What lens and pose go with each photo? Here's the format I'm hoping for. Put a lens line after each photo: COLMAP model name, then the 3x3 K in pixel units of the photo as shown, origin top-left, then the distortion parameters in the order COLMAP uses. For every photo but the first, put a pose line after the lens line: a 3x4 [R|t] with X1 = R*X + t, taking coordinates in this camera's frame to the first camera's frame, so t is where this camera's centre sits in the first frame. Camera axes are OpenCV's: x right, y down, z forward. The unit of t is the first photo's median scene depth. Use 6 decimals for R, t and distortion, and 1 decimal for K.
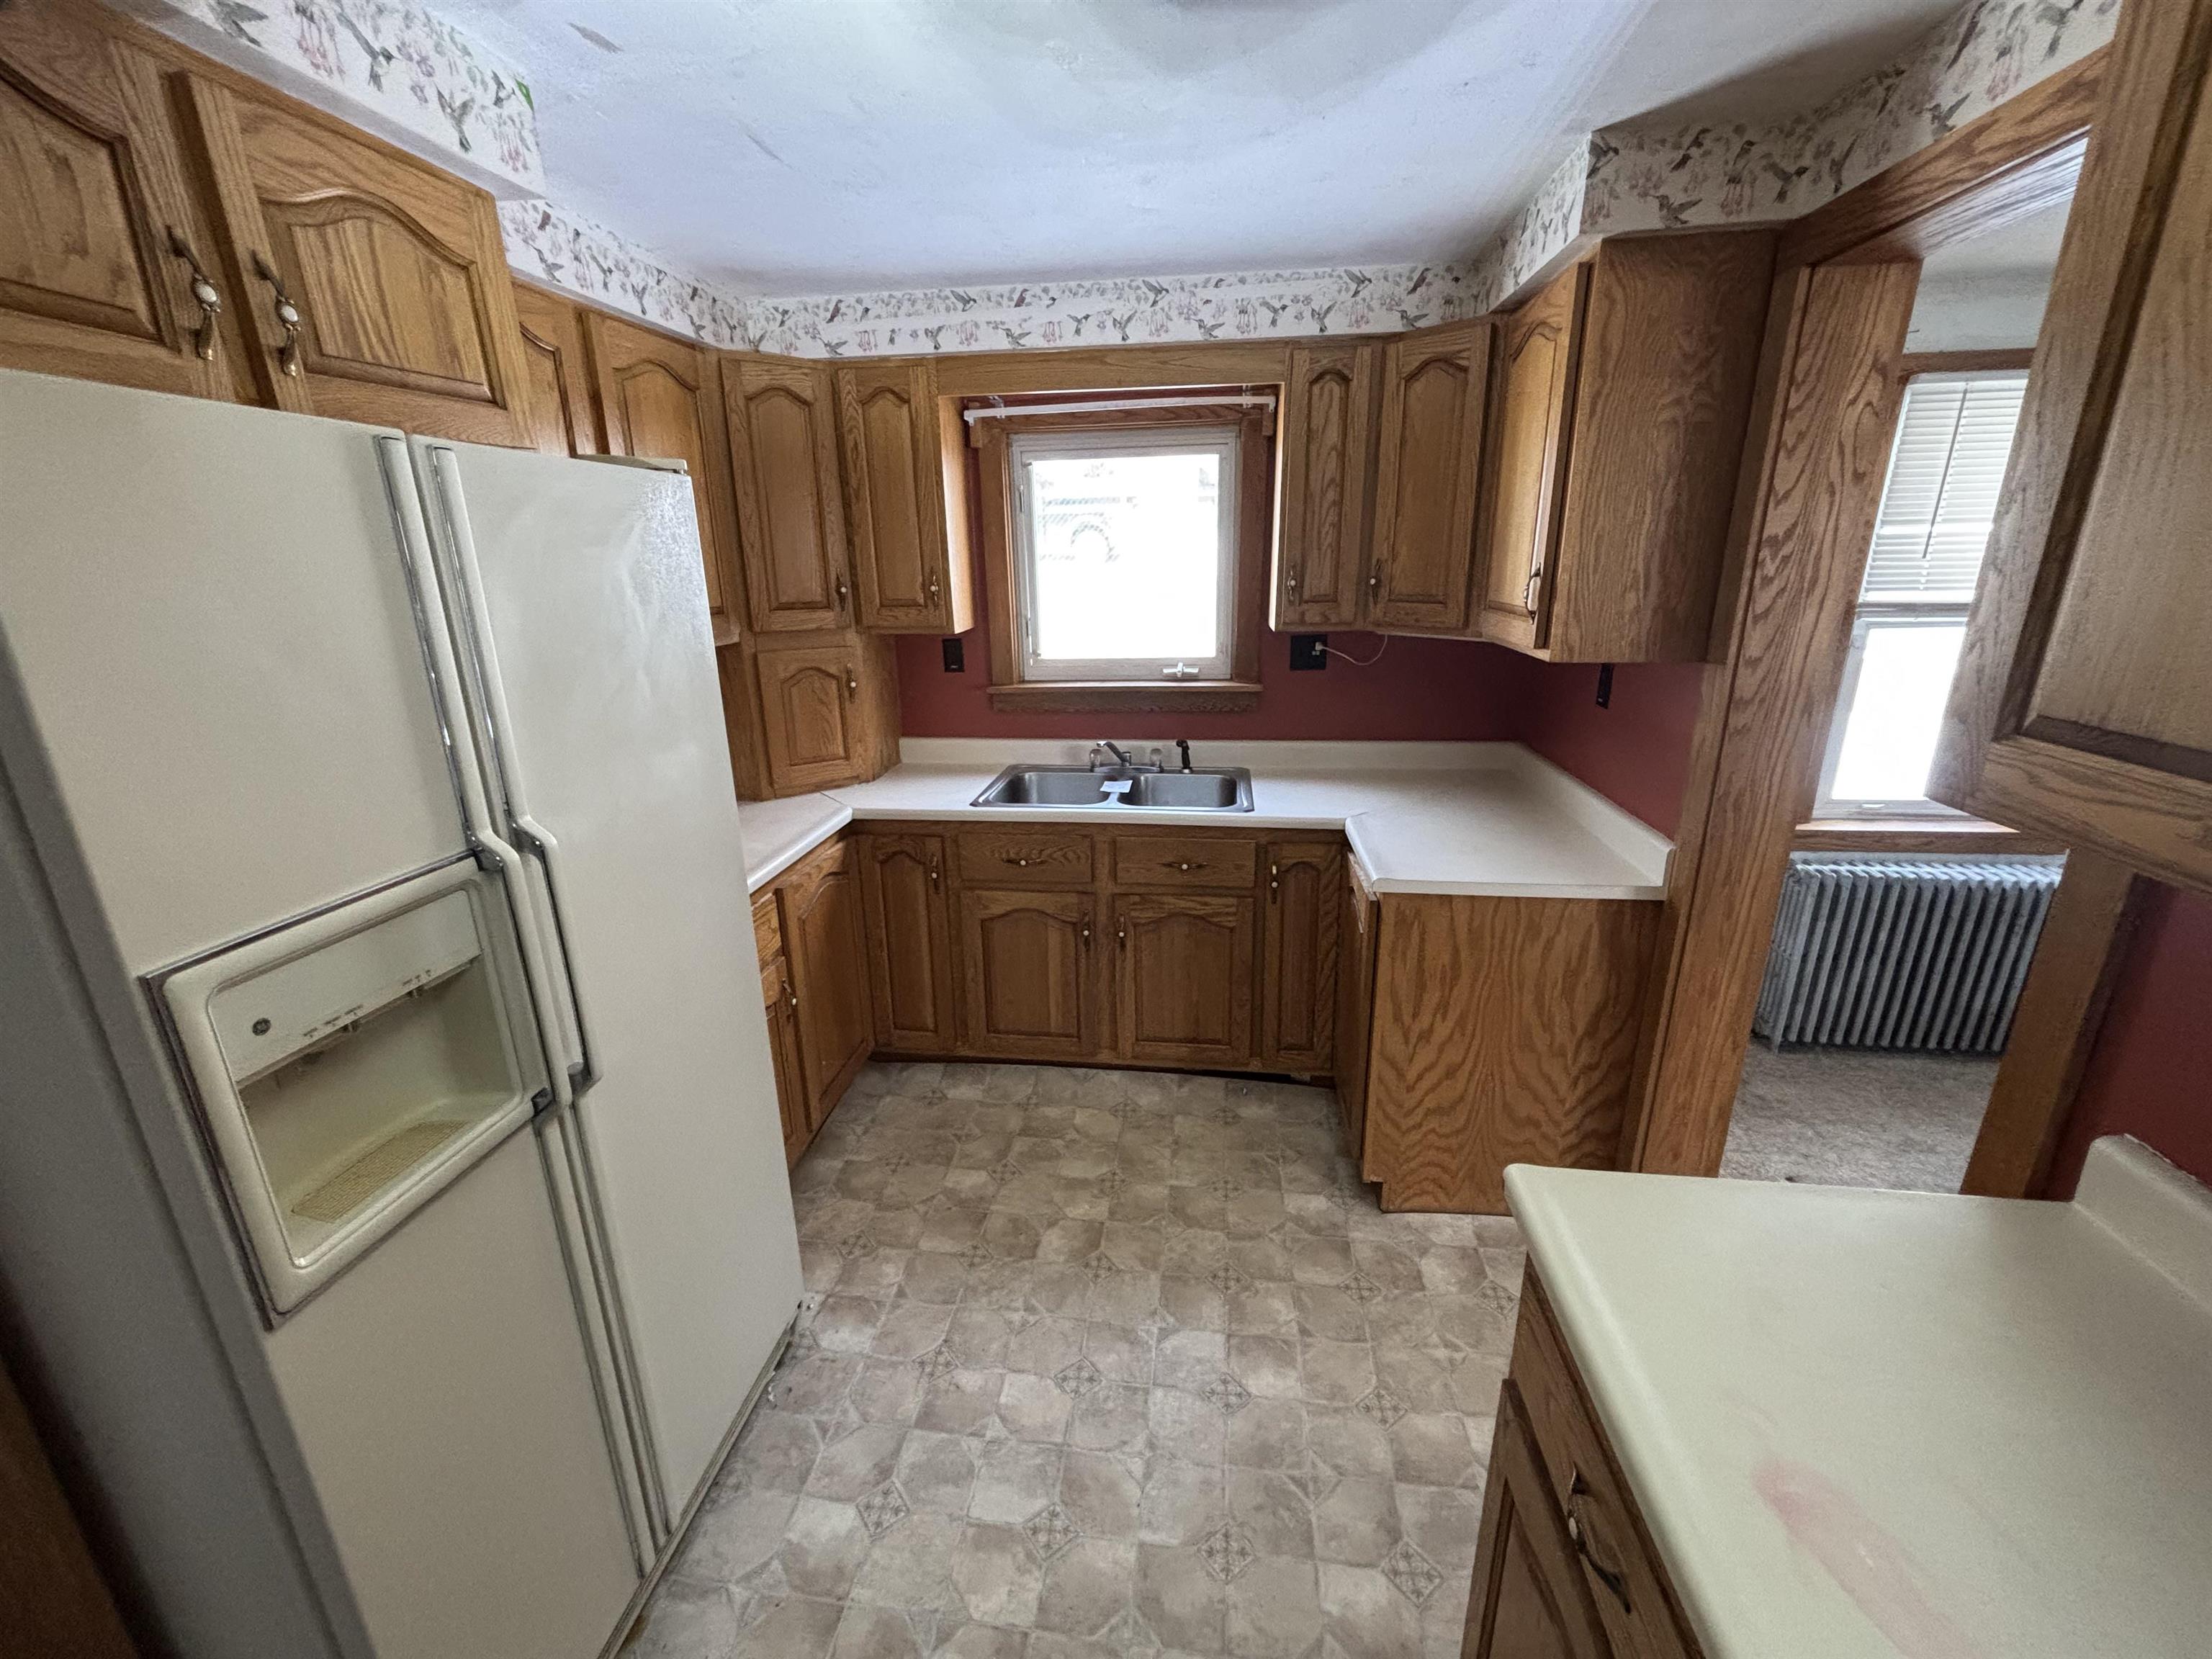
lens RADIAL K [[891.7, 0, 1104.8], [0, 891.7, 827.6], [0, 0, 1]] dist [-0.003992, -0.000605]
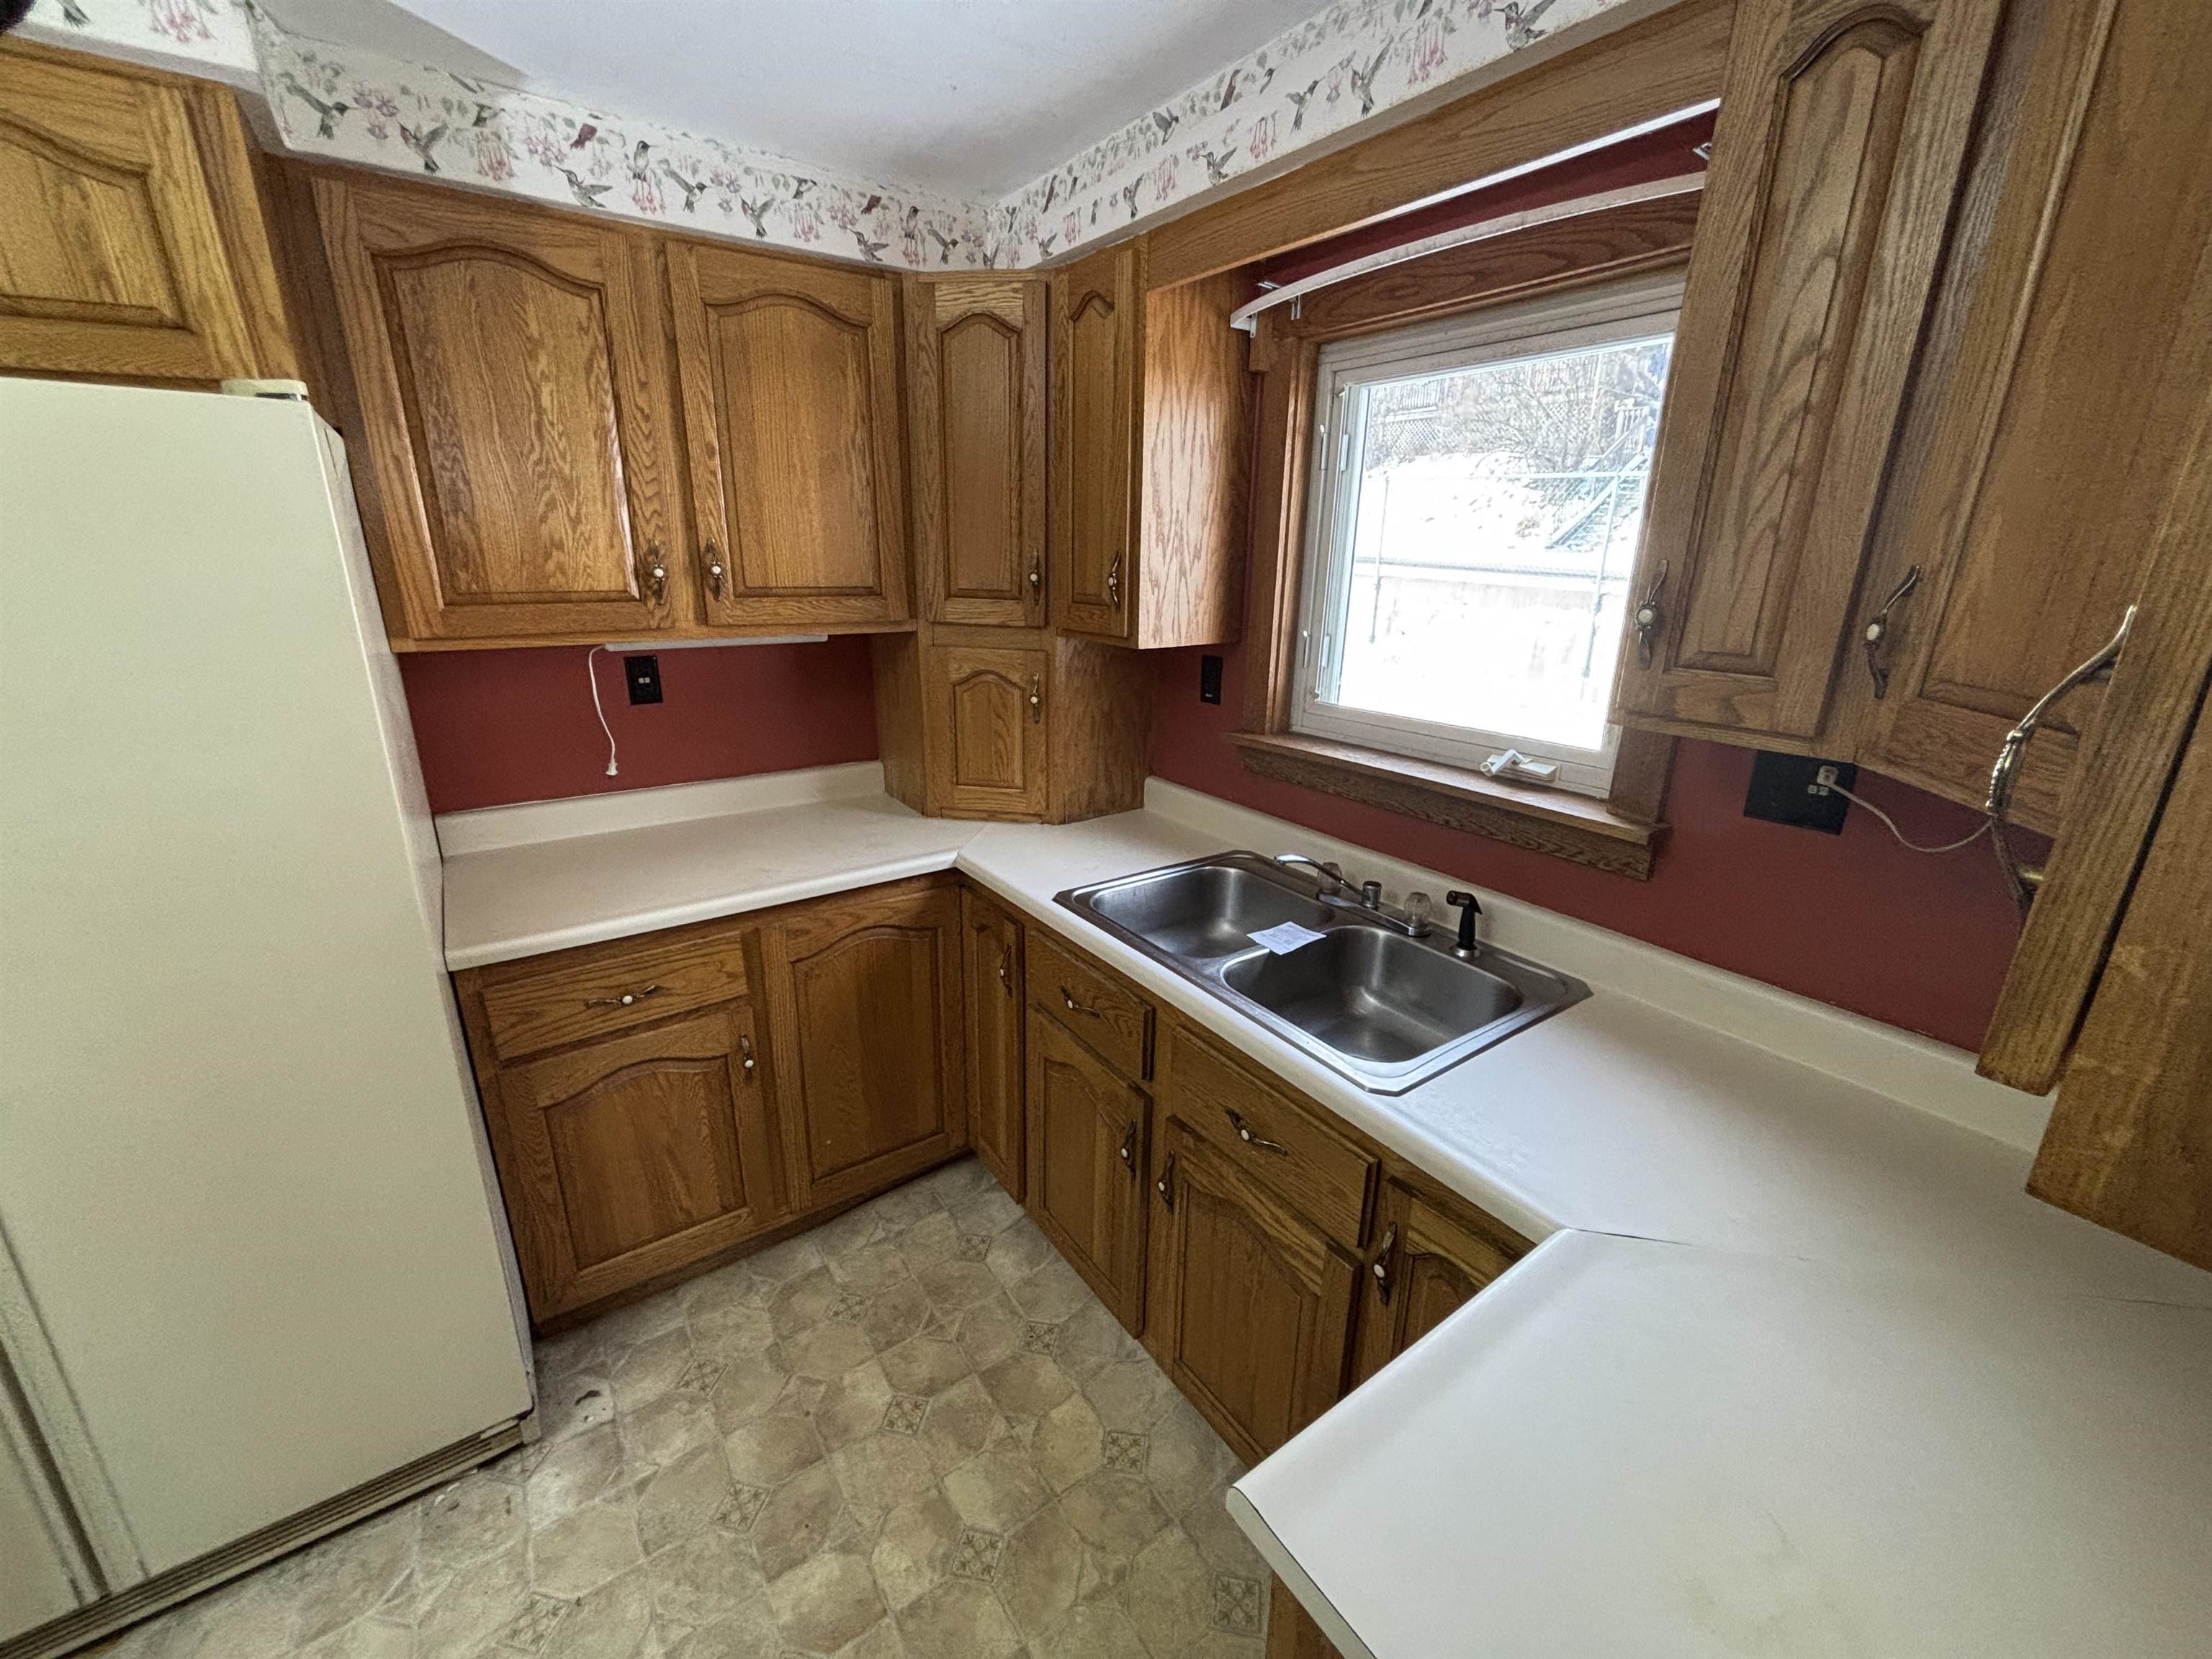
lens RADIAL K [[891.7, 0, 1107.0], [0, 891.7, 826.8], [0, 0, 1]] dist [-0.003992, -0.000605]
pose [[0.678374, 0.247770, -0.691678, 0.364979], [-0.244494, 0.963895, 0.105492, -0.171177], [0.692843, 0.097548, 0.714460, 0.569705]]
